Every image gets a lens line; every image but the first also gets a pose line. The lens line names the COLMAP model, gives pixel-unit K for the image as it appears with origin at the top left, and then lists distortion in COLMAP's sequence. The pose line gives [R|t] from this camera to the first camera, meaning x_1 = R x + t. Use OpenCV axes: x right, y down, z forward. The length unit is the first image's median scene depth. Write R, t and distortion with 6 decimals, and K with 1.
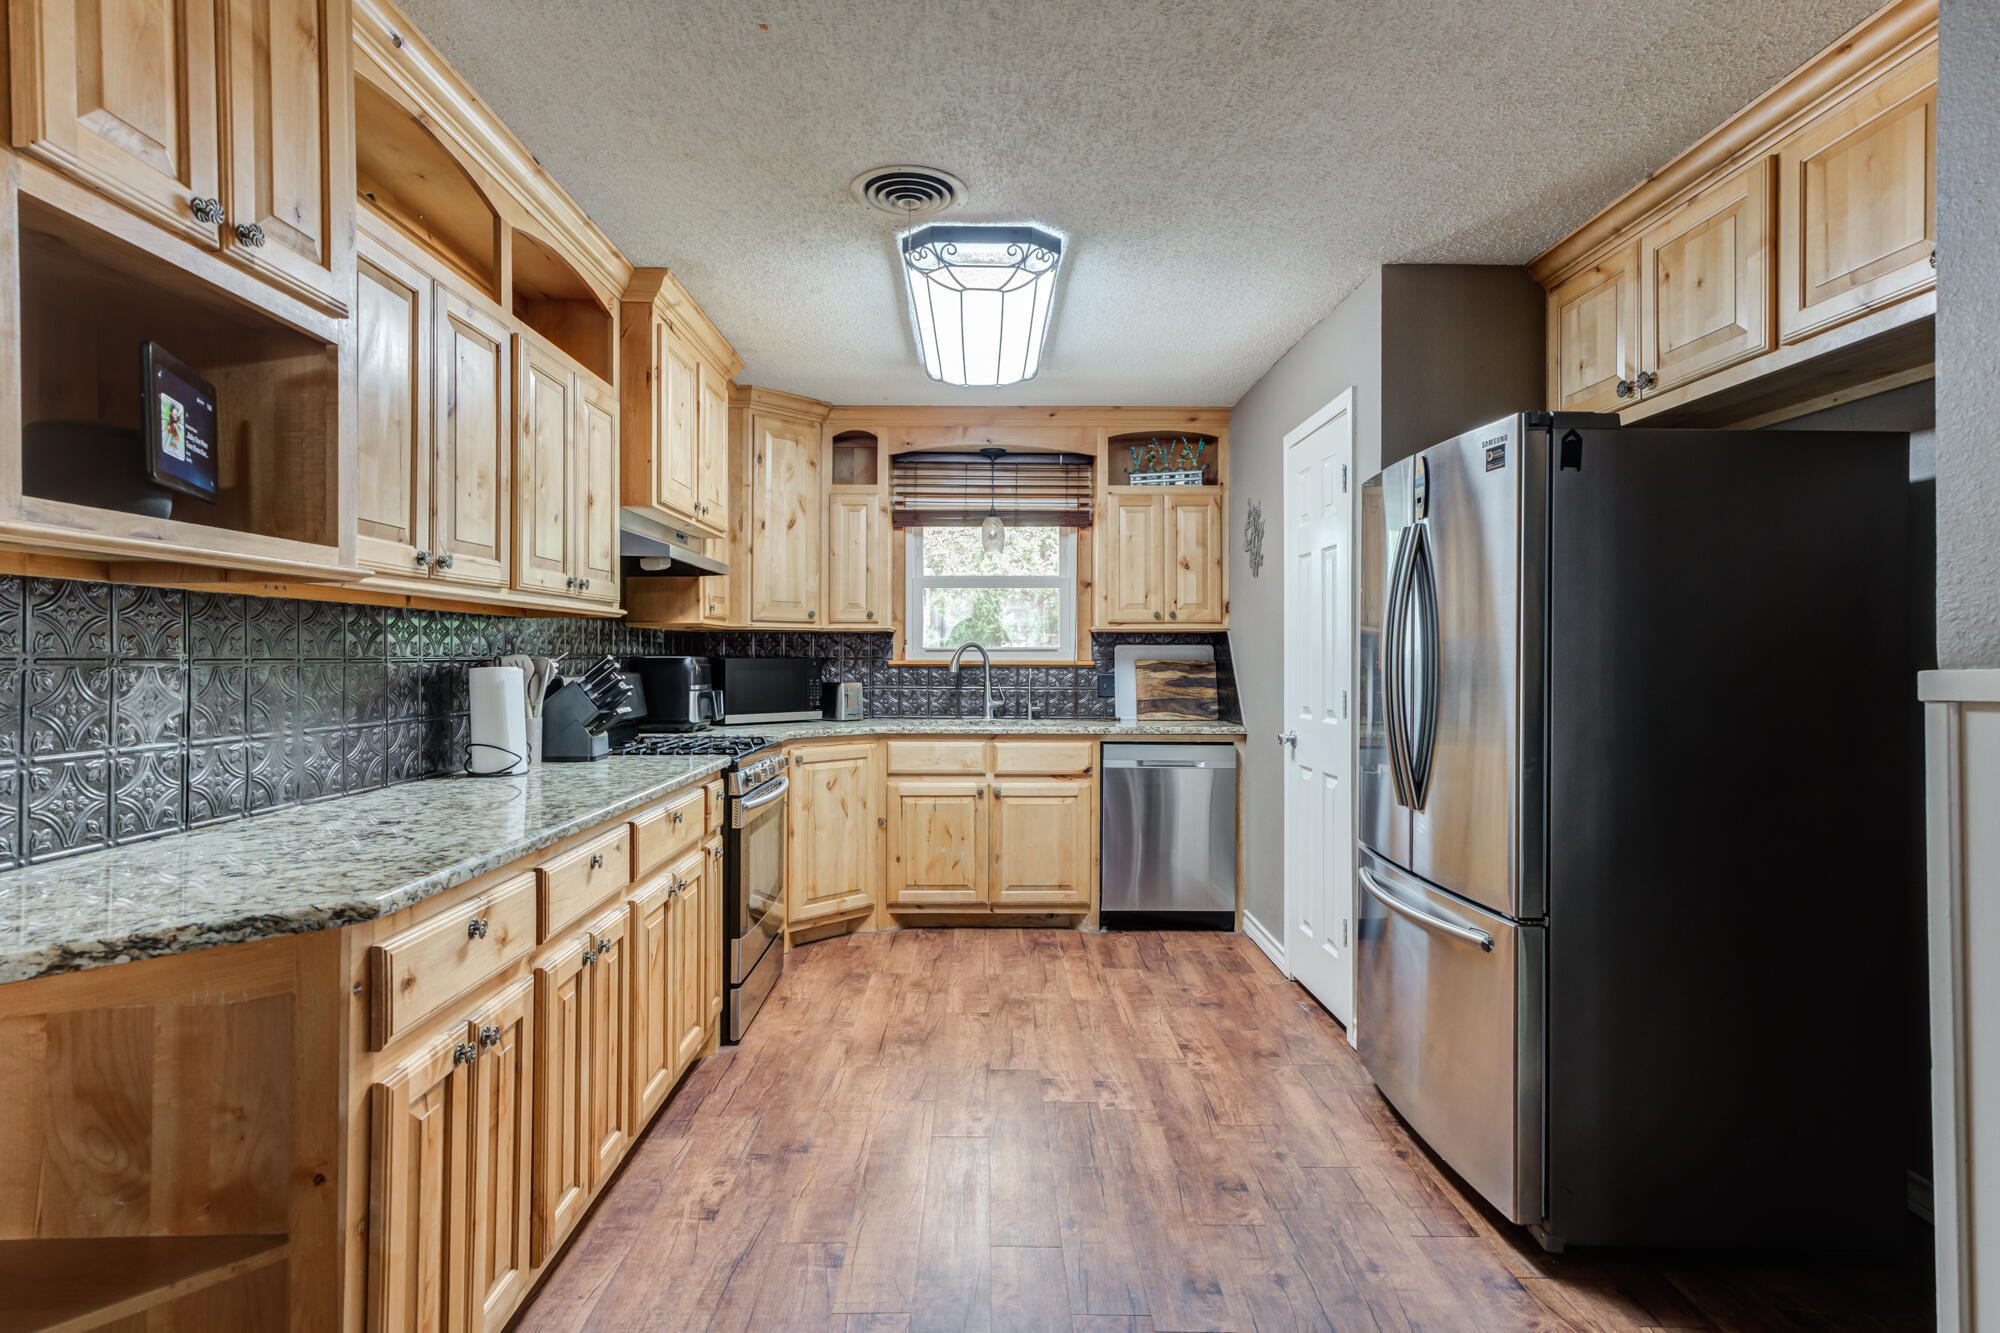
lens RADIAL K [[1044.7, 0, 1012.3], [0, 1044.7, 661.7], [0, 0, 1]] dist [0.004659, 0.009333]
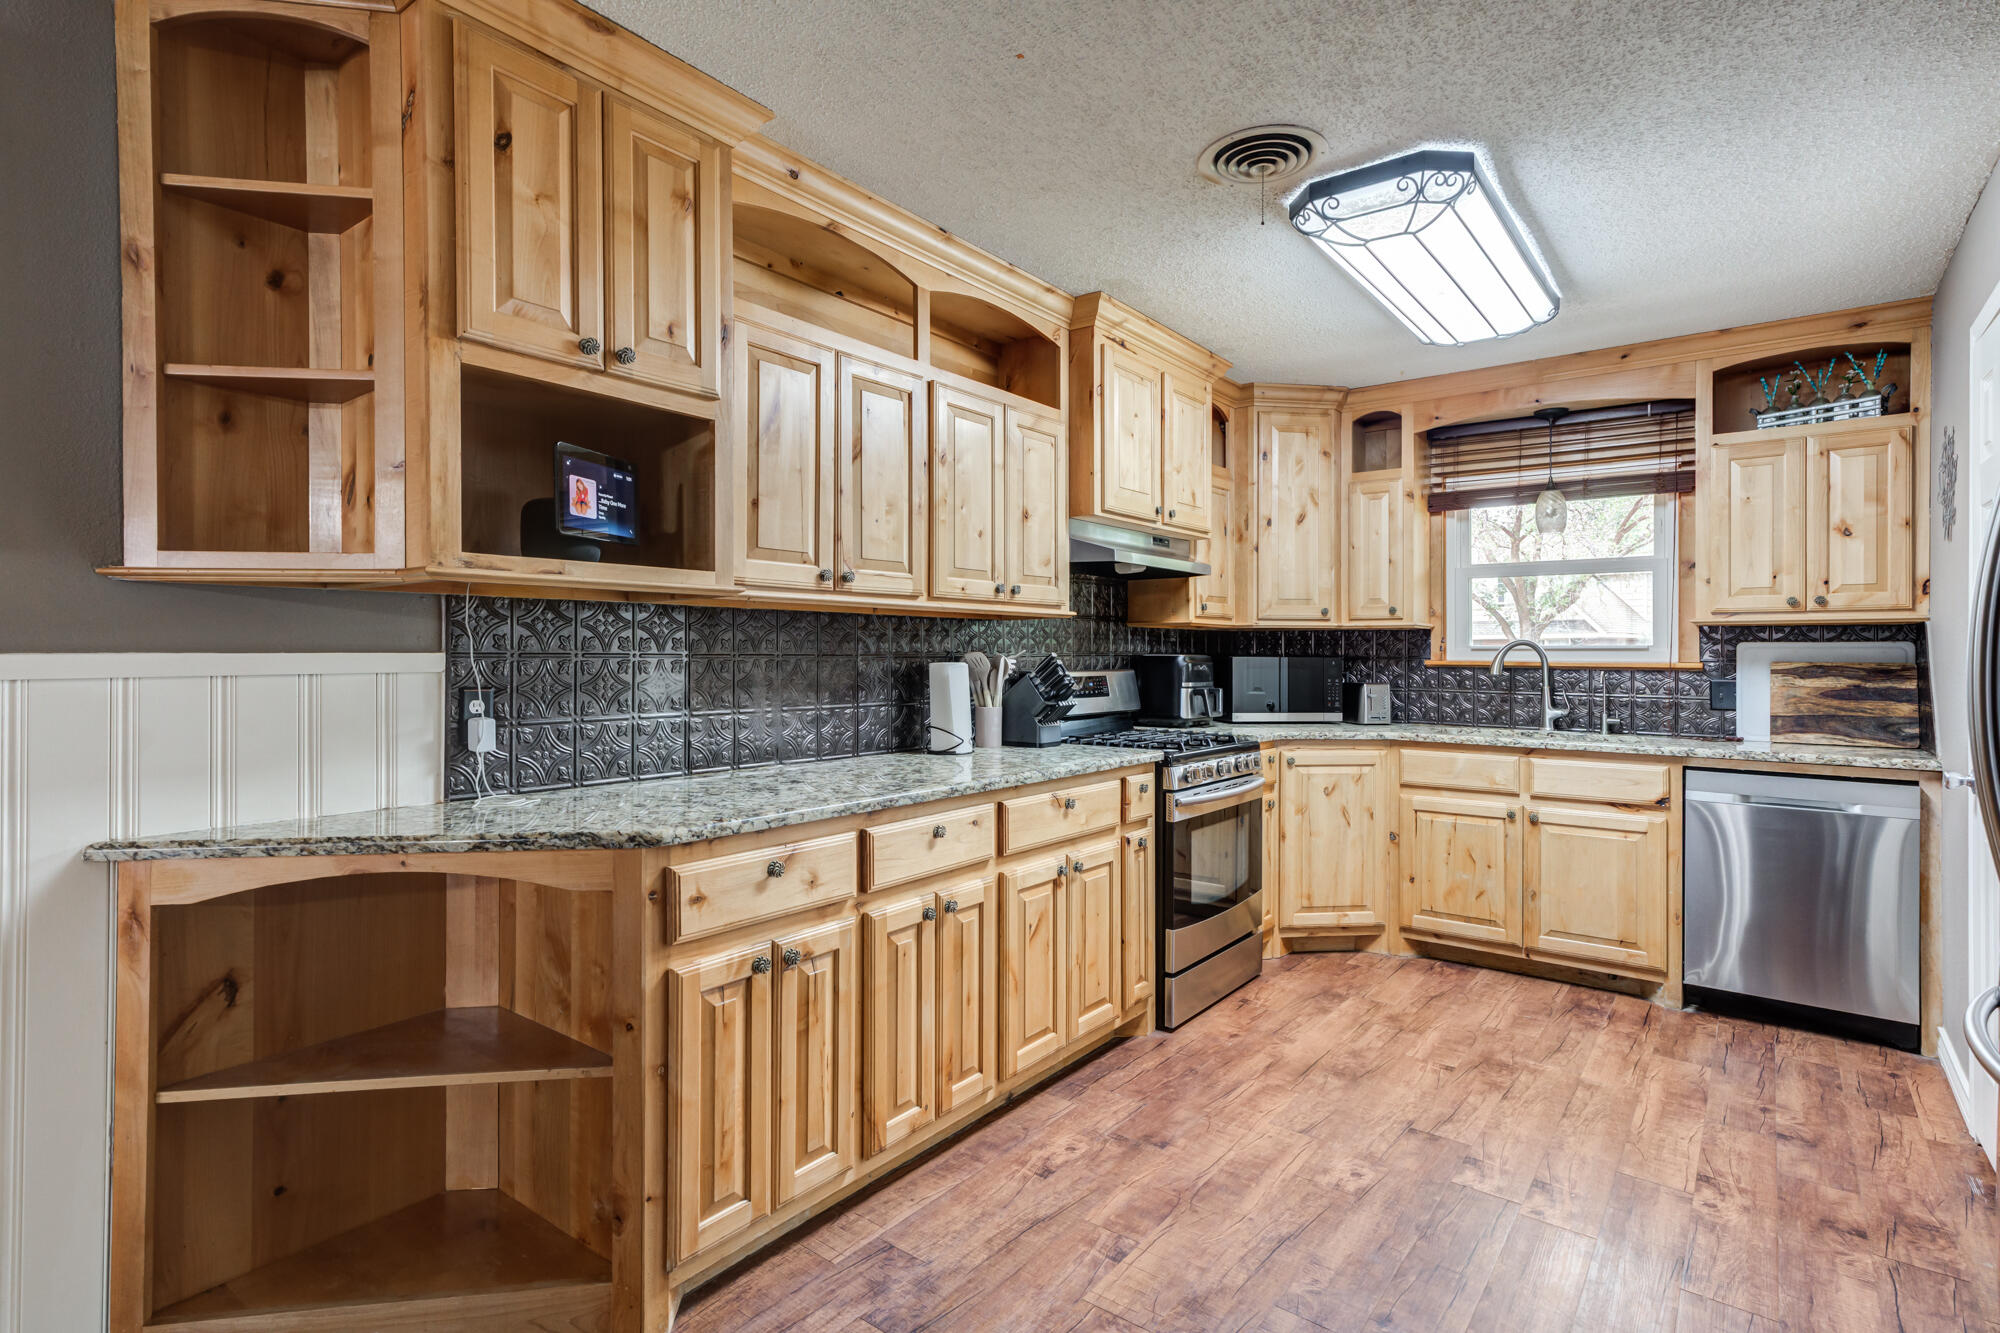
lens RADIAL K [[1030.0, 0, 985.1], [0, 1030.0, 668.5], [0, 0, 1]] dist [-0.004734, 0.009977]
pose [[0.769554, 0.012363, -0.638462, 0.229899], [-0.007662, 0.999919, 0.010127, -0.000245], [0.638536, -0.002902, 0.769587, 0.102220]]
